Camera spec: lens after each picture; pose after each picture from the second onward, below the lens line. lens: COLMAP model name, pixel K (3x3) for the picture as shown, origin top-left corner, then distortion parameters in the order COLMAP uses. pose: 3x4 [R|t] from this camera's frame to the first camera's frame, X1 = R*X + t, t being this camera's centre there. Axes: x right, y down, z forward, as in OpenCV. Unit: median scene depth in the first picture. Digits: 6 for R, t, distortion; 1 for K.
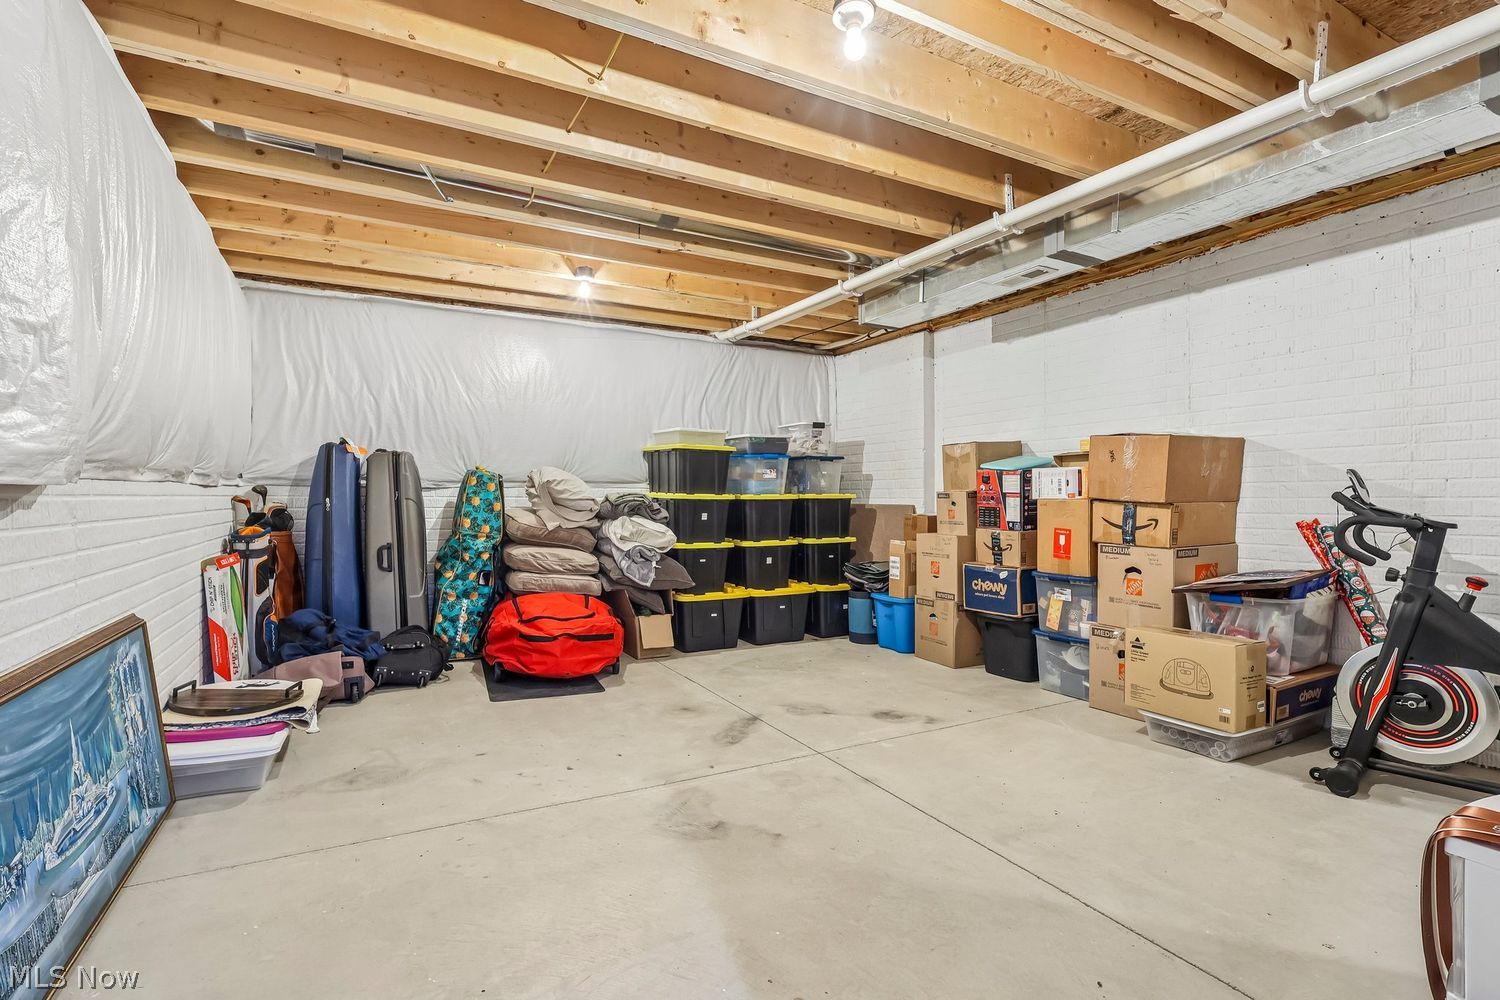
lens RADIAL K [[693.0, 0, 748.5], [0, 693.0, 503.5], [0, 0, 1]] dist [-0.004656, 0.000901]
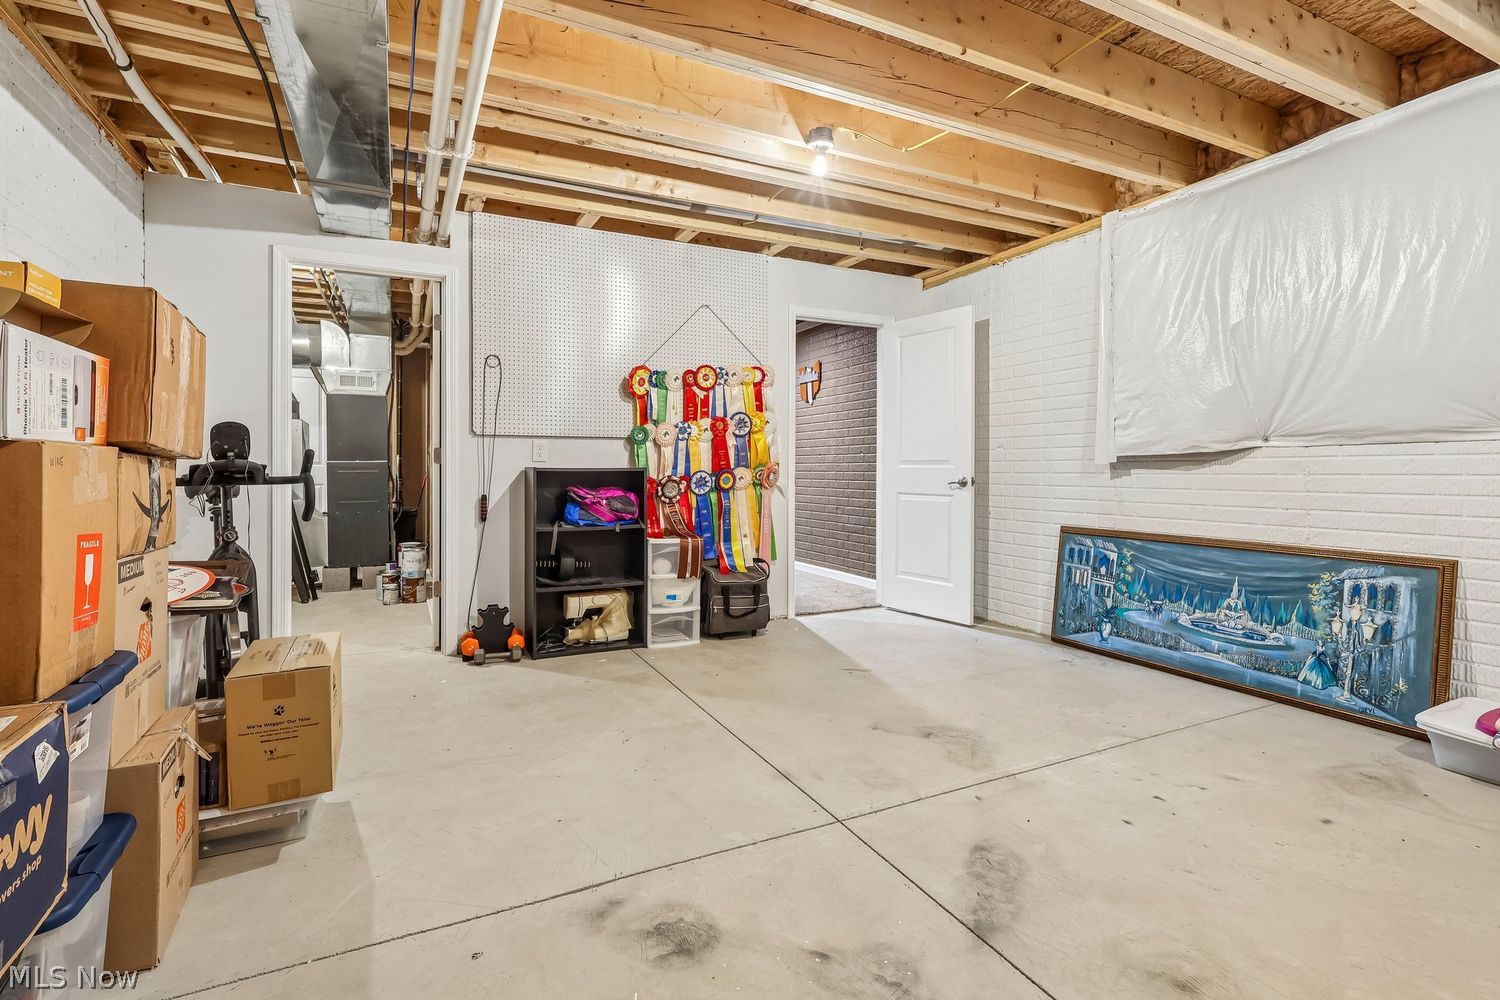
lens RADIAL K [[693.0, 0, 747.4], [0, 693.0, 485.7], [0, 0, 1]] dist [-0.004656, 0.000901]
pose [[-0.999267, -0.005177, 0.037936, 0.179301], [-0.004081, 0.999574, 0.028916, 0.006501], [-0.038069, 0.028739, -0.998862, 1.771465]]
